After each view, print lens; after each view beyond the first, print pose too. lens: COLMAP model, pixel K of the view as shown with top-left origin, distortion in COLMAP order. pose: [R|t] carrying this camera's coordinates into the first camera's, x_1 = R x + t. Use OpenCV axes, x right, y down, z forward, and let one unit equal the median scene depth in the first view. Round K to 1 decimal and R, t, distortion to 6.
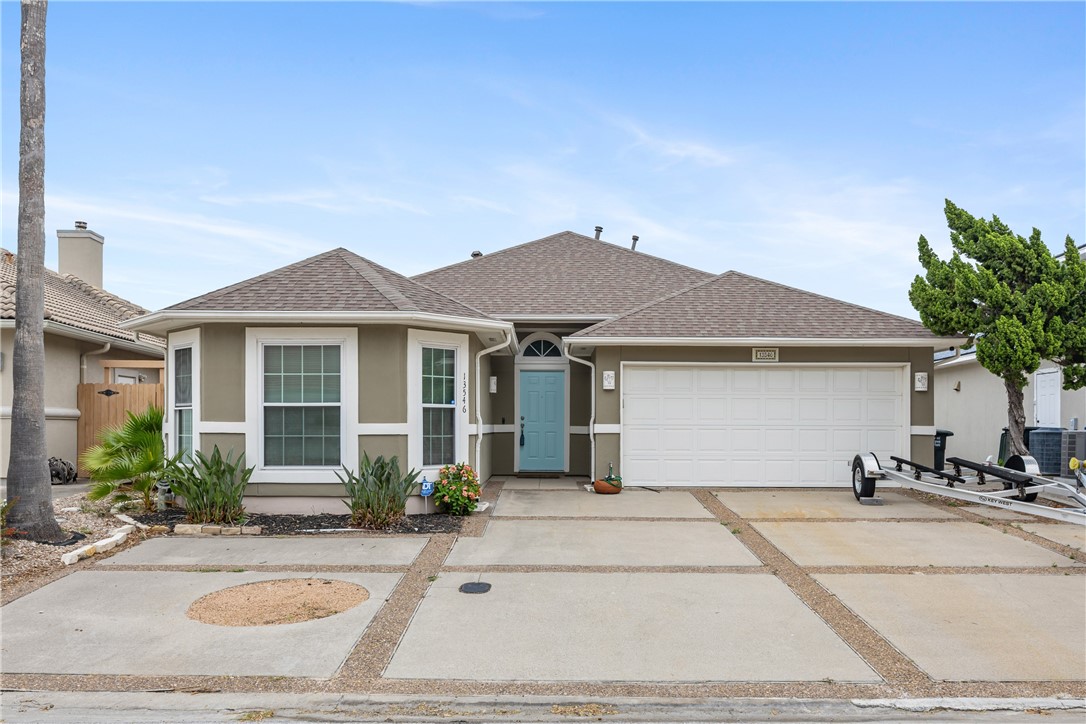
lens RADIAL K [[871.5, 0, 543.5], [0, 871.5, 367.9], [0, 0, 1]] dist [0.010792, 0.006042]
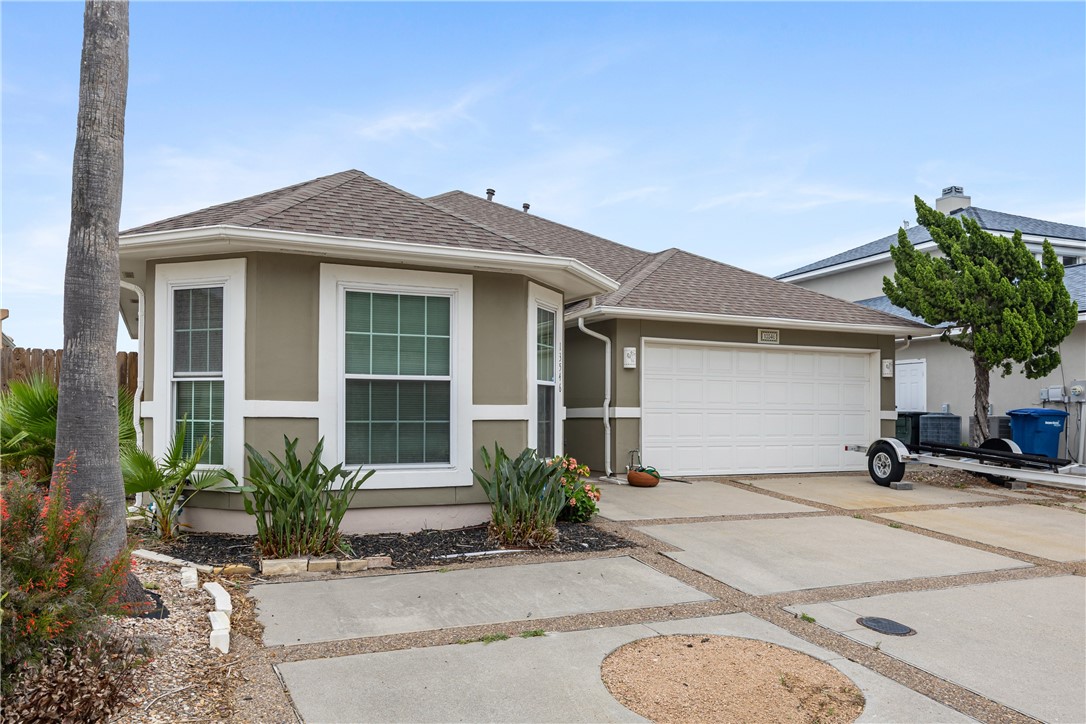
lens RADIAL K [[839.3, 0, 542.8], [0, 839.3, 358.2], [0, 0, 1]] dist [0.008786, -0.004301]
pose [[0.908428, 0.030500, 0.416927, -0.450499], [-0.033753, 0.999430, 0.000431, 0.021751], [-0.416676, -0.014464, 0.908940, 0.326660]]
